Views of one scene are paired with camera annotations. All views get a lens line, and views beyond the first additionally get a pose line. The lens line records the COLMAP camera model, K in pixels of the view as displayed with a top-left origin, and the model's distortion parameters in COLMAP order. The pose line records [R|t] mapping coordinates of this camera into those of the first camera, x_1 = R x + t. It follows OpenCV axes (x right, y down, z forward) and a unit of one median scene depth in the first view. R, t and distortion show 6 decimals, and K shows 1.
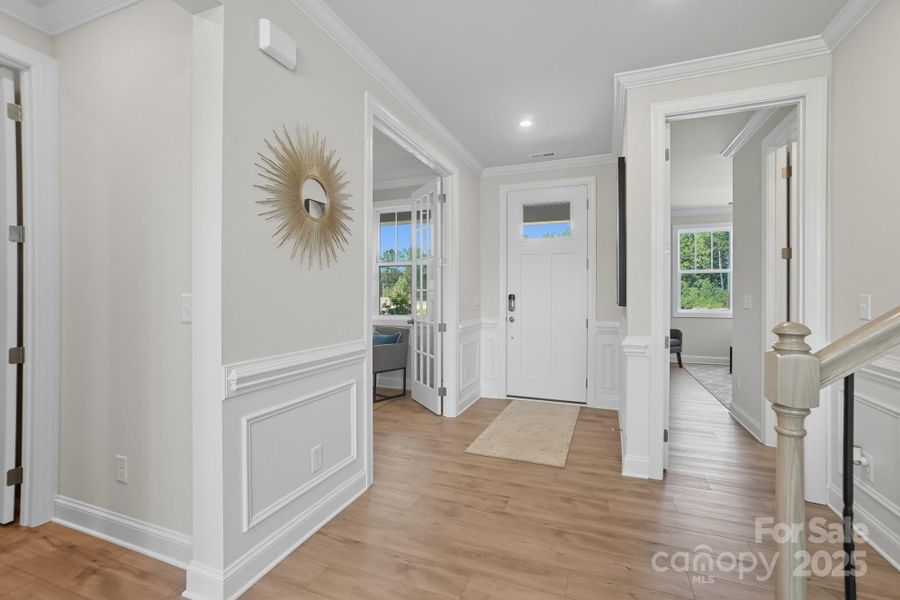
lens RADIAL K [[405.9, 0, 448.7], [0, 405.9, 294.5], [0, 0, 1]] dist [-0.031802, 0.000150]
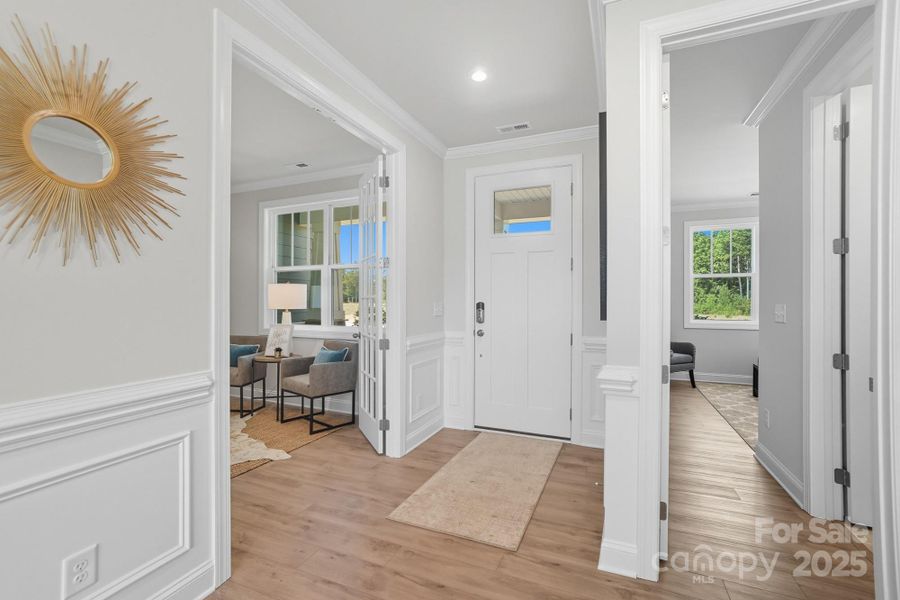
lens RADIAL K [[404.7, 0, 450.0], [0, 404.7, 300.0], [0, 0, 1]] dist [-0.030242, 0.009202]
pose [[0.999568, 0.000906, -0.029382, 0.136130], [-0.000969, 0.999997, -0.002138, -0.003970], [0.029380, 0.002166, 0.999566, 0.212095]]
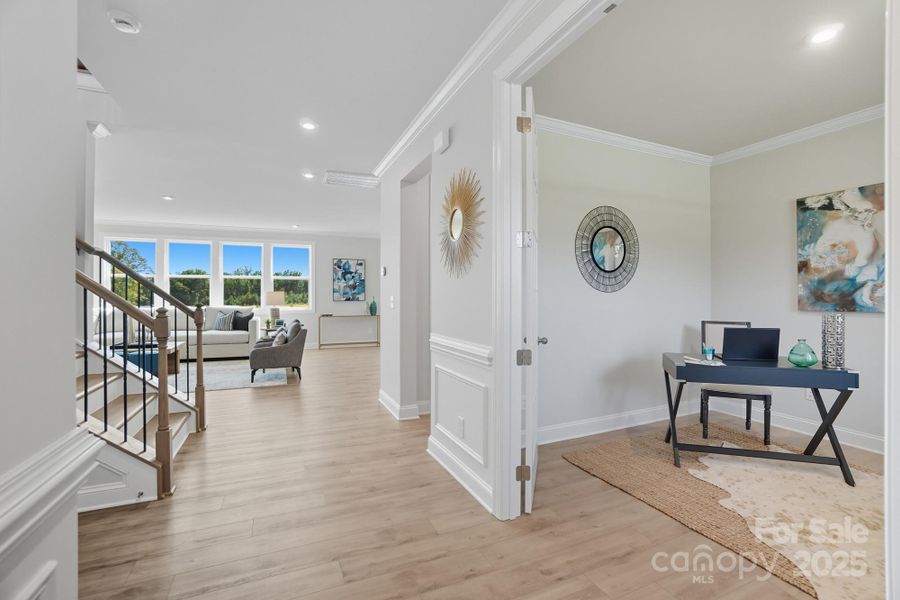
lens RADIAL K [[400.1, 0, 445.7], [0, 400.1, 295.1], [0, 0, 1]] dist [-0.033220, 0.000244]
pose [[-0.711820, 0.001574, -0.702361, 0.310084], [0.001324, 0.999999, 0.000899, -0.004243], [0.702361, -0.000290, -0.711821, 0.979614]]
